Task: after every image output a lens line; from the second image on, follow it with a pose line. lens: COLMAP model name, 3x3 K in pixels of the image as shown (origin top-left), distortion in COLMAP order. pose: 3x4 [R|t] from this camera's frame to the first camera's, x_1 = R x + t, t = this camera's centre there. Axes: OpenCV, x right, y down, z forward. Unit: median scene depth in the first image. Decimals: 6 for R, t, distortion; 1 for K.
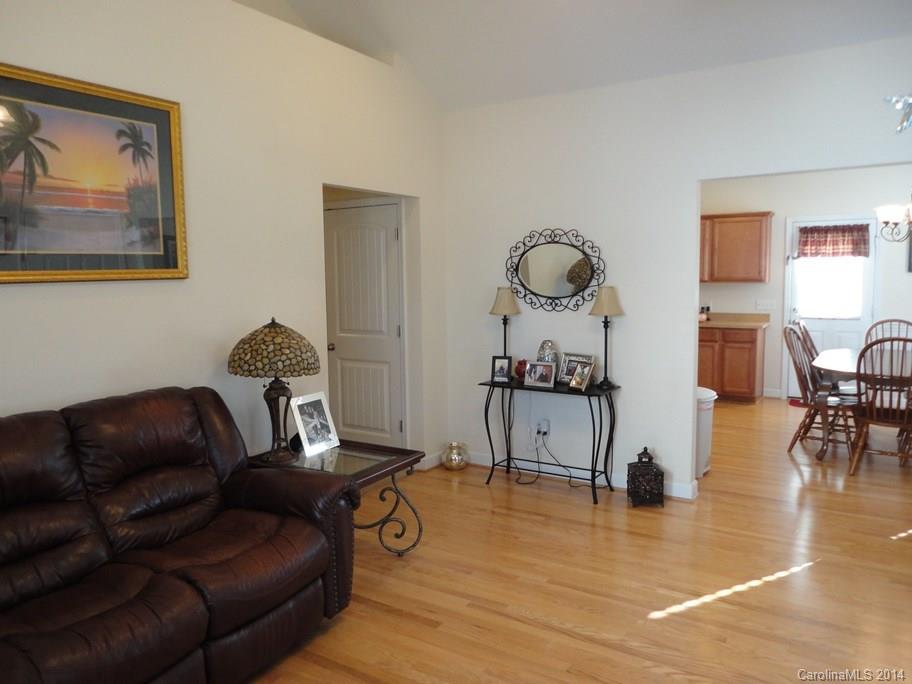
lens RADIAL K [[659.2, 0, 450.9], [0, 659.2, 335.0], [0, 0, 1]] dist [-0.008041, 0.009198]
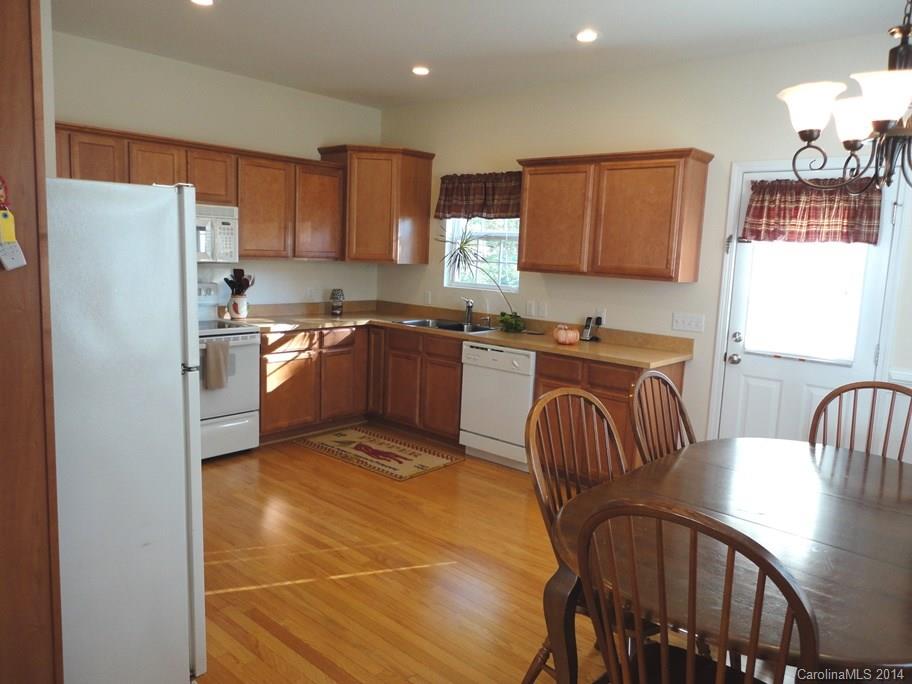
lens RADIAL K [[659.2, 0, 457.5], [0, 659.2, 332.4], [0, 0, 1]] dist [-0.008041, 0.009198]
pose [[0.986868, 0.077378, -0.141786, 0.387423], [-0.073050, 0.996697, 0.035492, -0.045340], [0.144064, -0.024669, 0.989261, 0.448284]]
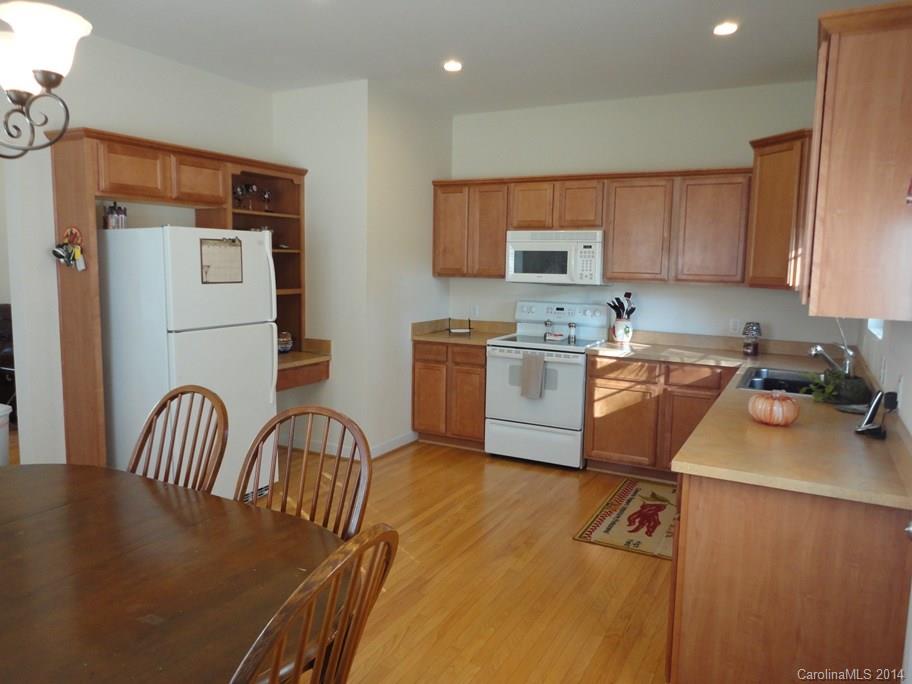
lens RADIAL K [[659.2, 0, 457.2], [0, 659.2, 338.8], [0, 0, 1]] dist [-0.008041, 0.009198]
pose [[0.093193, 0.139087, -0.985885, 0.721186], [-0.117293, 0.984833, 0.127851, -0.089857], [0.988715, 0.103722, 0.108094, 0.857589]]
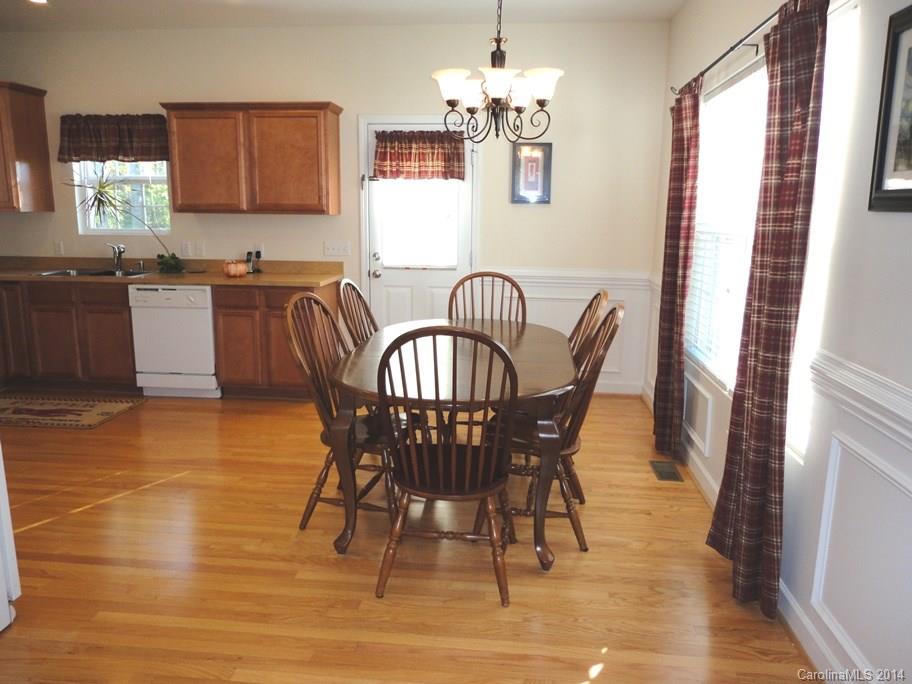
lens RADIAL K [[659.2, 0, 456.0], [0, 659.2, 330.2], [0, 0, 1]] dist [-0.008041, 0.009198]
pose [[0.891701, -0.057886, 0.448909, 0.296051], [0.018606, 0.995638, 0.091428, -0.023188], [-0.452243, -0.073174, 0.888888, 0.360960]]
